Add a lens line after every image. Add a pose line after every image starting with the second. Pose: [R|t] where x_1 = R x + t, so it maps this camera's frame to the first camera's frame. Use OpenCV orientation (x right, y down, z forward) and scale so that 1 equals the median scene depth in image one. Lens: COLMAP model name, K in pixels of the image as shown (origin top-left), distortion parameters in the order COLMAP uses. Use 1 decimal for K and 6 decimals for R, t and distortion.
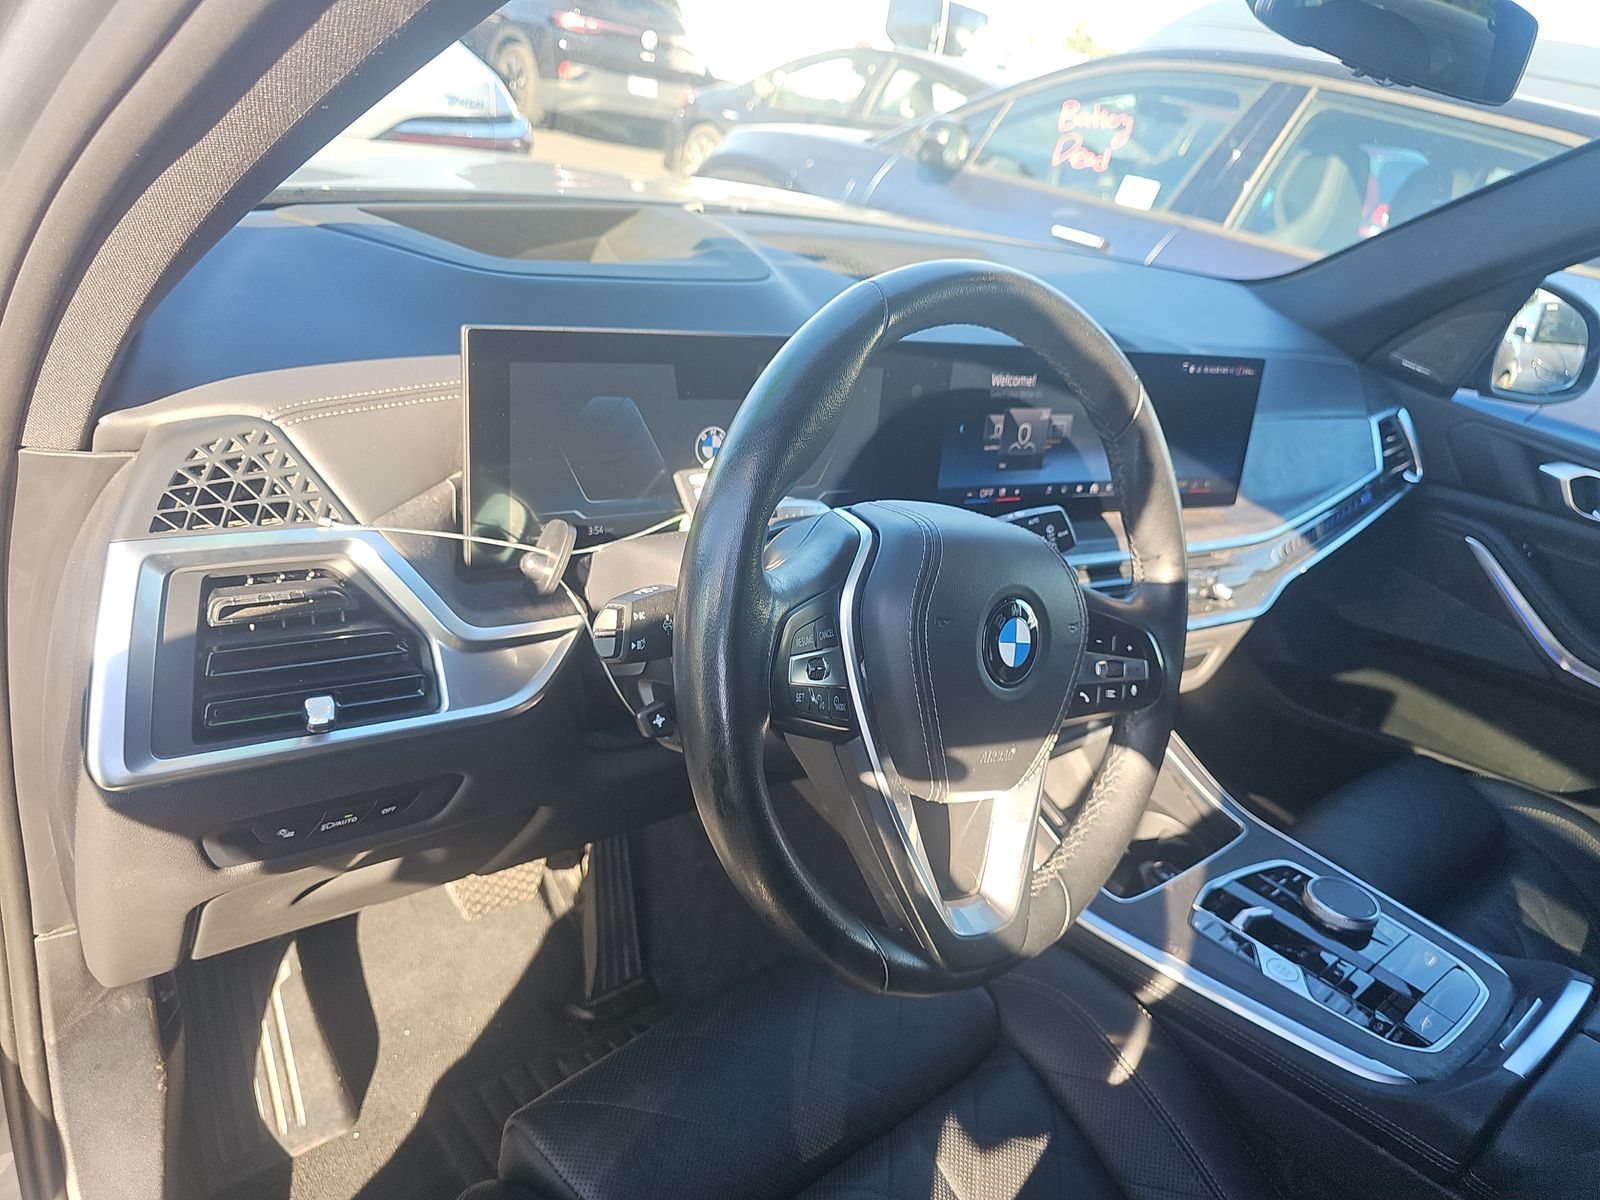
lens RADIAL K [[1065.6, 0, 797.1], [0, 1065.6, 544.6], [0, 0, 1]] dist [0.006296, -0.000964]
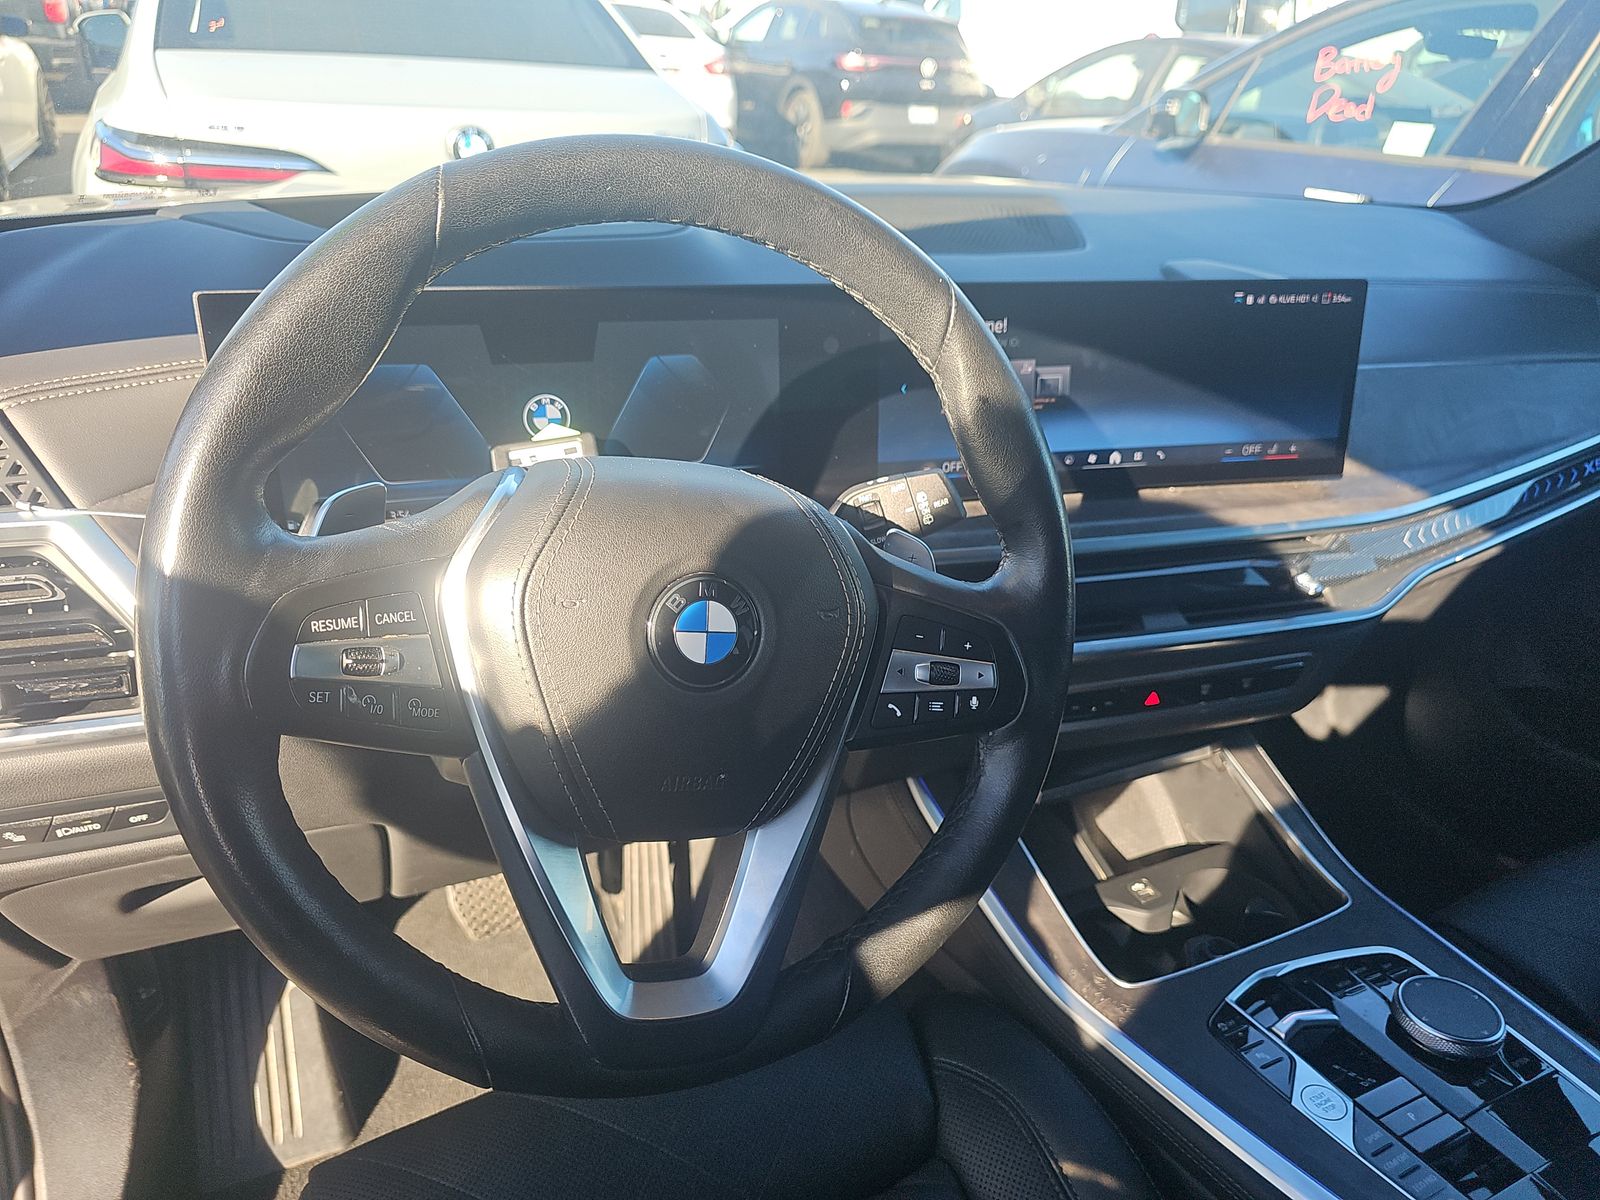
lens RADIAL K [[1065.6, 0, 797.1], [0, 1065.6, 544.6], [0, 0, 1]] dist [0.006296, -0.000964]
pose [[0.959701, -0.024801, -0.279928, 0.246821], [0.017964, 0.999475, -0.026964, 0.026863], [0.280450, 0.020849, 0.959642, 0.151833]]
